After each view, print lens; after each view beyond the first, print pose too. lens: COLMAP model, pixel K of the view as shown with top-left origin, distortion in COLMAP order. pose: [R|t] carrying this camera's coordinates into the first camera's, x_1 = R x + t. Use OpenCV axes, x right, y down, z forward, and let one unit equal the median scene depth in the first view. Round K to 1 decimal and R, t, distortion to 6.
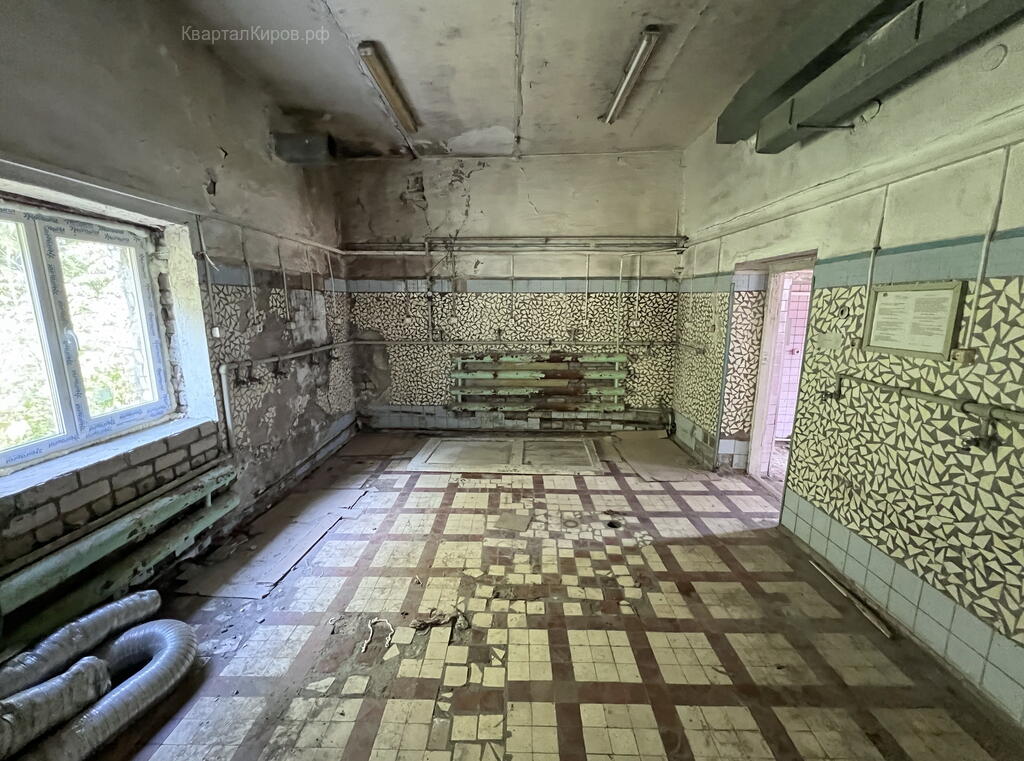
lens RADIAL K [[412.6, 0, 517.8], [0, 412.6, 372.4], [0, 0, 1]] dist [0.002355, 0.000507]
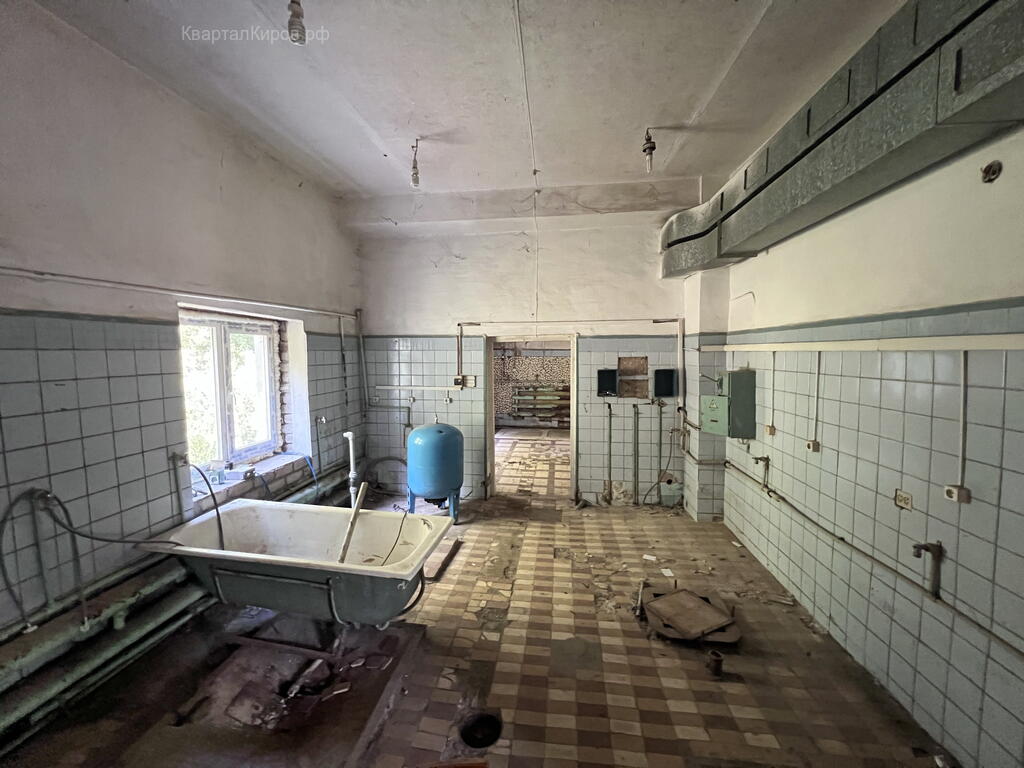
lens RADIAL K [[410.1, 0, 513.1], [0, 410.1, 384.3], [0, 0, 1]] dist [0.000064, 0.000713]
pose [[0.993270, -0.000037, -0.115826, 0.070471], [-0.011480, 0.995045, -0.098763, 0.138523], [0.115256, 0.099428, 0.988347, -0.971014]]
